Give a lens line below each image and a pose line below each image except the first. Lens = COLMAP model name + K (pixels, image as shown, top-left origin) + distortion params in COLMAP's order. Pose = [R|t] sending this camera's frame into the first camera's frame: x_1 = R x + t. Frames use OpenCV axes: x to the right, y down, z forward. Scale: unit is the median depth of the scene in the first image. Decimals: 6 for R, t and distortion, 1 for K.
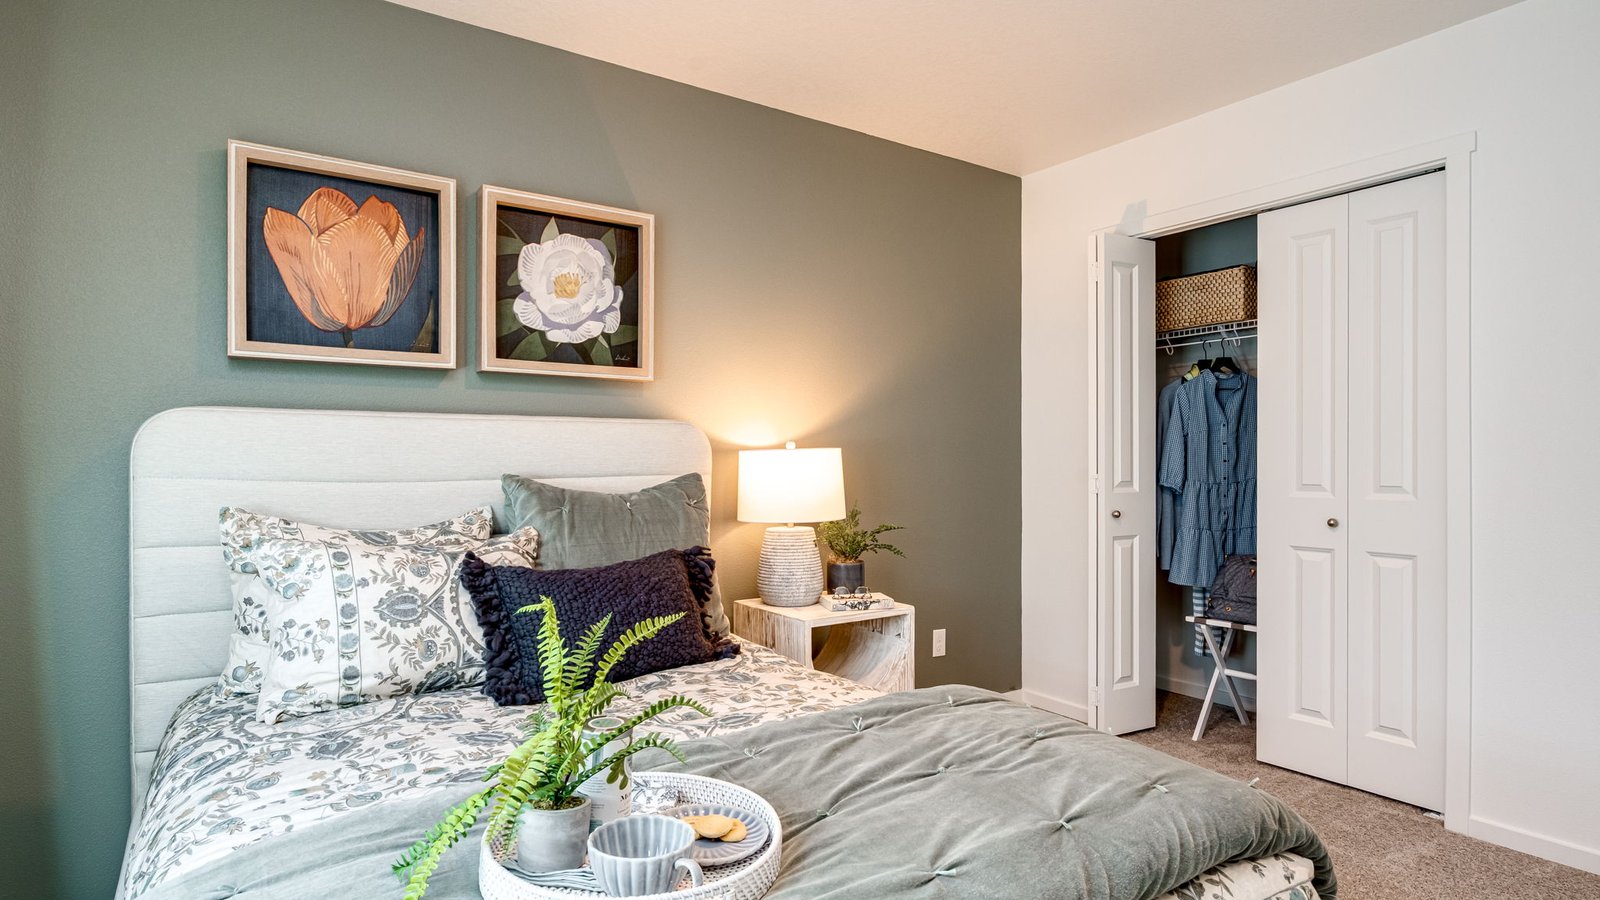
lens RADIAL K [[836.9, 0, 797.4], [0, 836.9, 449.3], [0, 0, 1]] dist [0.002911, -0.001115]
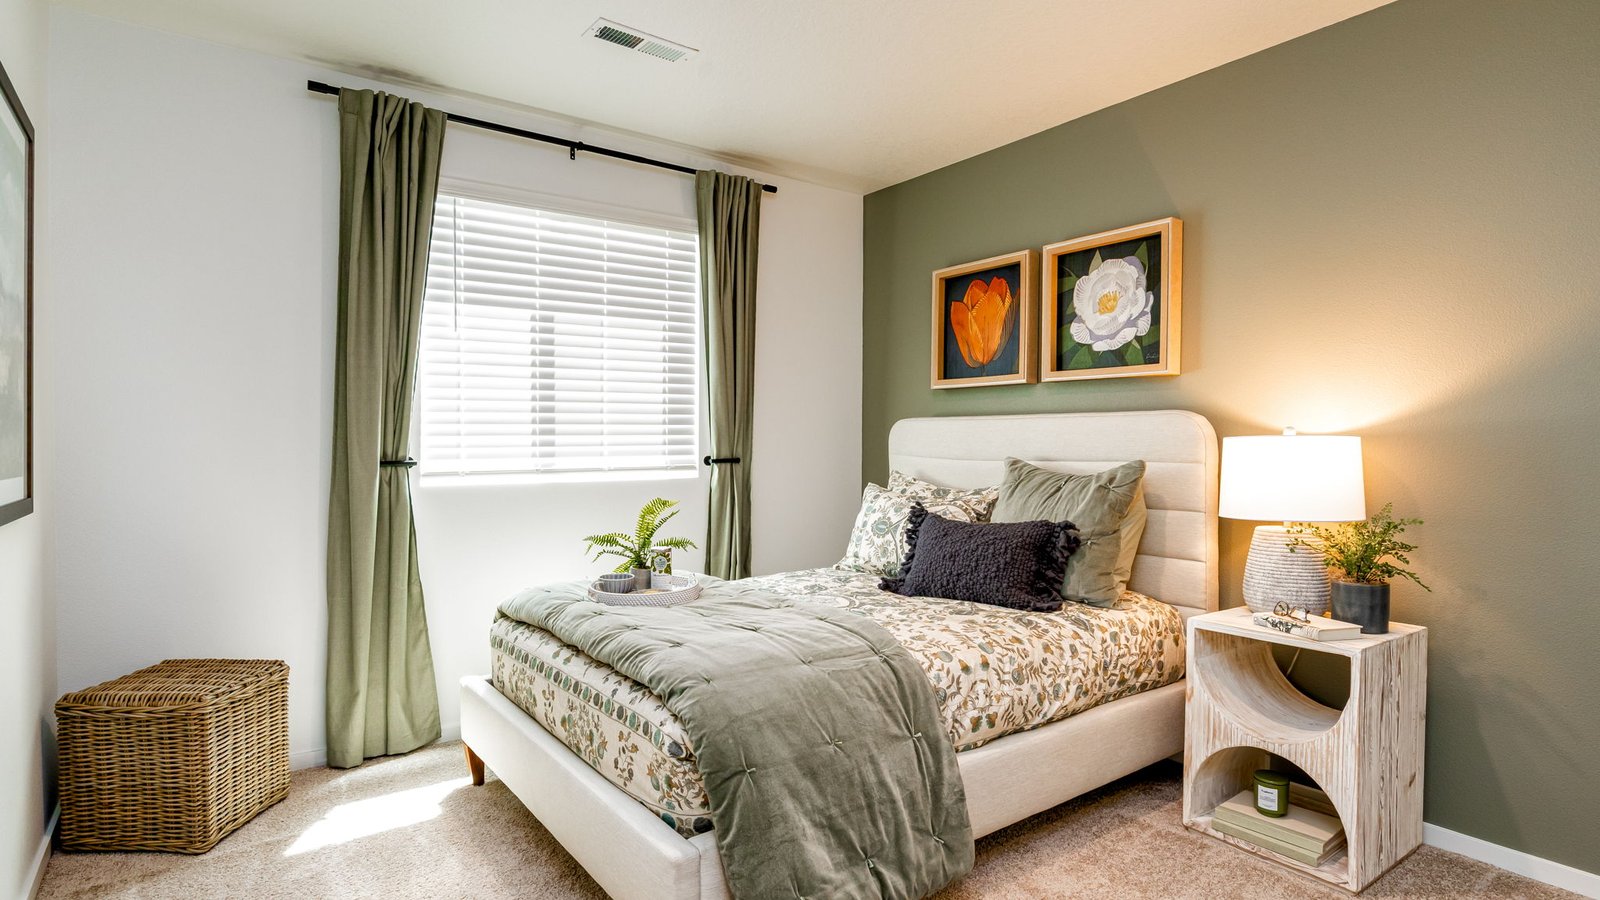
lens RADIAL K [[836.9, 0, 792.8], [0, 836.9, 445.2], [0, 0, 1]] dist [0.002911, -0.001115]
pose [[0.031926, 0.002704, -0.999487, 0.930997], [0.007457, 0.999968, 0.002943, 0.002227], [0.999462, -0.007547, 0.031905, 0.516190]]
